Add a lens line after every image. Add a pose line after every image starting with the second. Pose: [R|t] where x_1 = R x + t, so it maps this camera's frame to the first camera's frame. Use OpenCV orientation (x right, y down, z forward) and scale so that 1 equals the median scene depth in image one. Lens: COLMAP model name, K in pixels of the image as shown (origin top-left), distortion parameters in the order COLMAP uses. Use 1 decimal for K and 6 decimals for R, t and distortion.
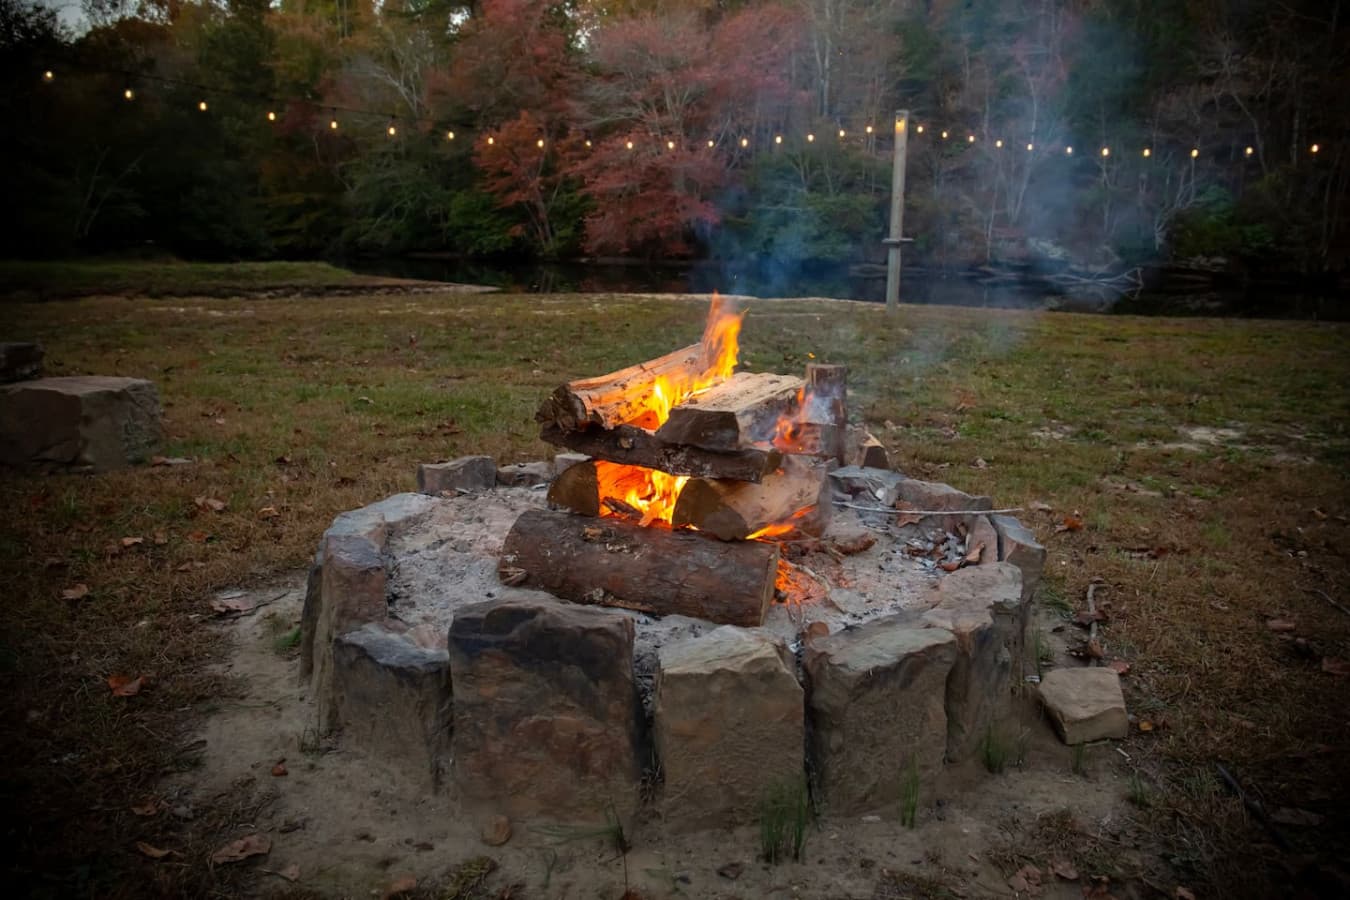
lens RADIAL K [[932.8, 0, 677.9], [0, 932.8, 447.6], [0, 0, 1]] dist [-0.052075, 0.006330]
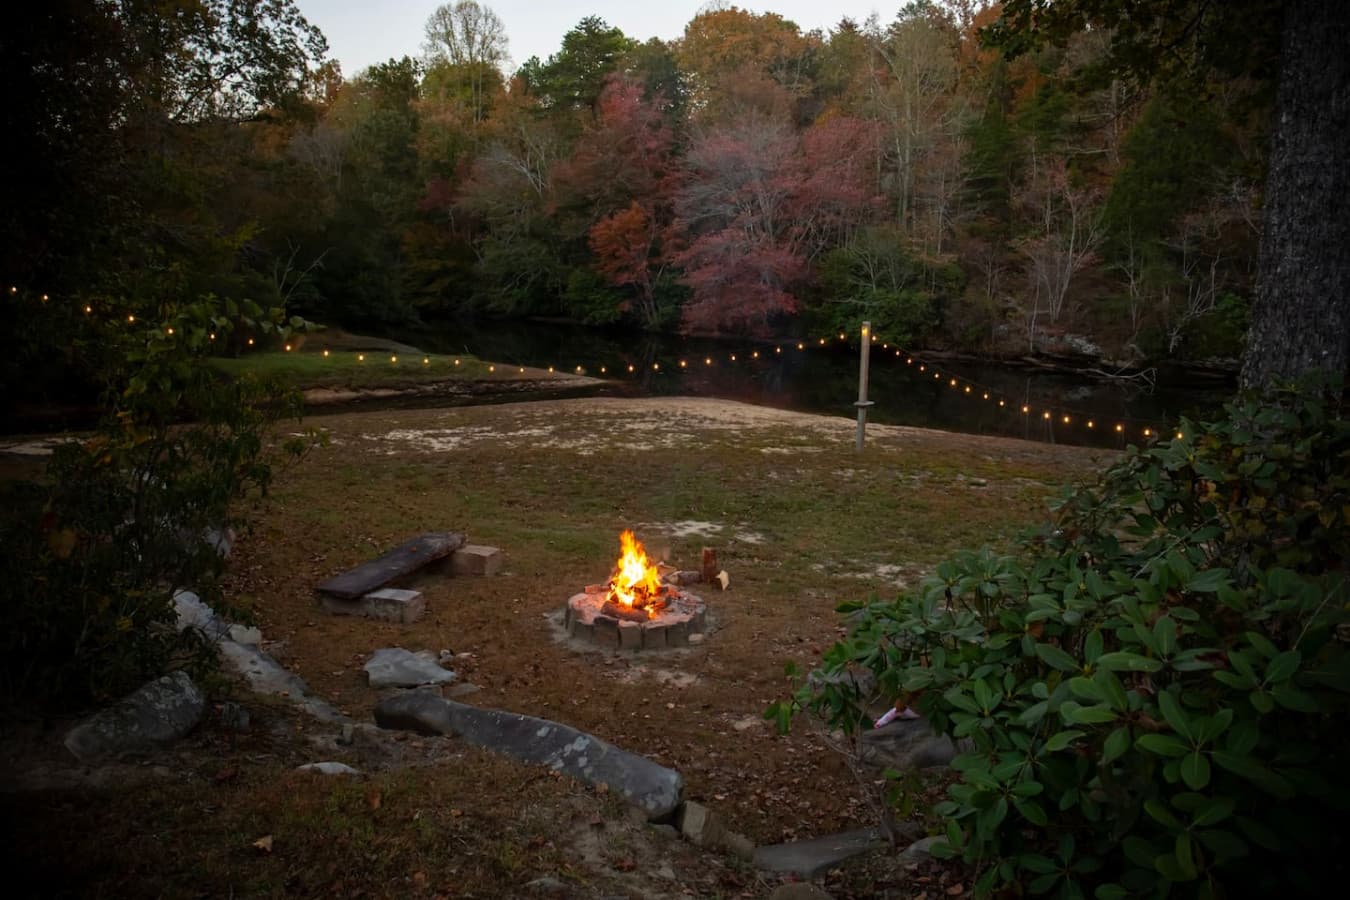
lens RADIAL K [[932.8, 0, 668.8], [0, 932.8, 448.2], [0, 0, 1]] dist [-0.052075, 0.006330]
pose [[0.992247, 0.027335, -0.121239, 0.023272], [-0.032312, 0.998706, -0.039276, -0.017240], [0.120008, 0.042889, 0.991846, -0.122293]]
